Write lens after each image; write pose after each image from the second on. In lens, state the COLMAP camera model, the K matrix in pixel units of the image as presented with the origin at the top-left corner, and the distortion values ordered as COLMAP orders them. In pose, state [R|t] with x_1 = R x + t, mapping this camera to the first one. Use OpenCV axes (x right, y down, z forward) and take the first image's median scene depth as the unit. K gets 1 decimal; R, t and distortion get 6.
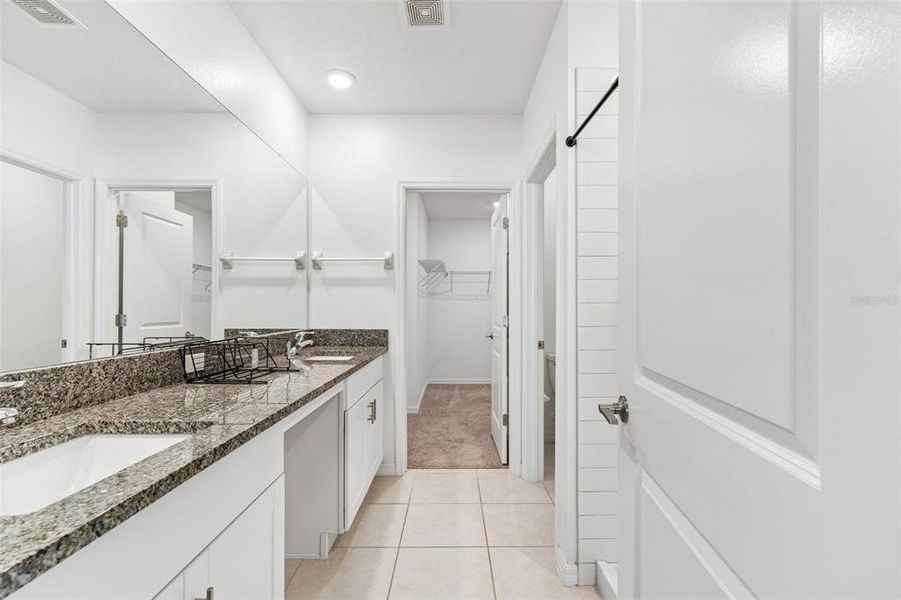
lens RADIAL K [[398.2, 0, 447.6], [0, 398.2, 301.3], [0, 0, 1]] dist [0.001687, 0.000412]
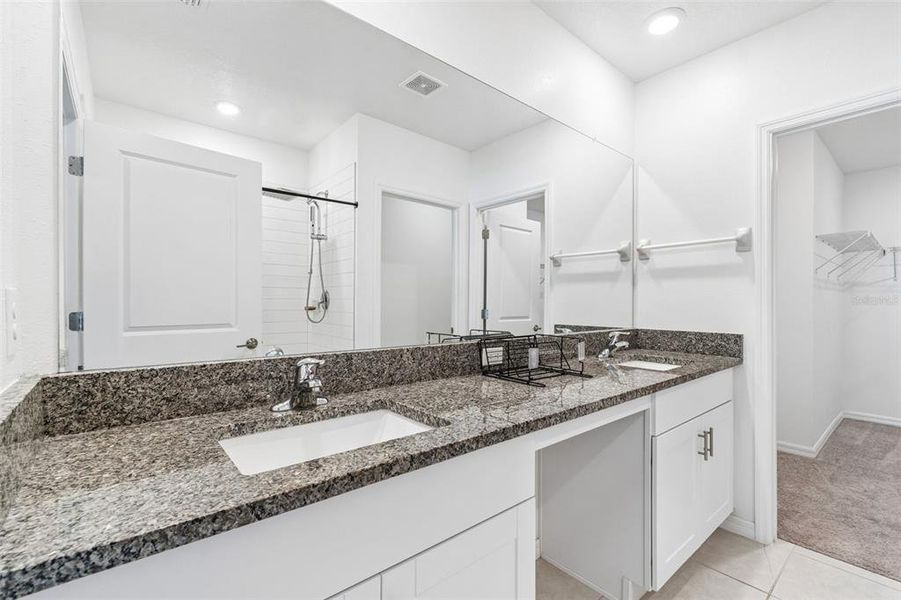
lens RADIAL K [[398.2, 0, 447.6], [0, 398.2, 301.3], [0, 0, 1]] dist [0.001687, 0.000412]
pose [[0.658974, -0.004145, -0.752155, 0.076762], [0.010214, 0.999942, 0.003439, 0.004185], [0.752097, -0.009949, 0.658978, 0.210105]]
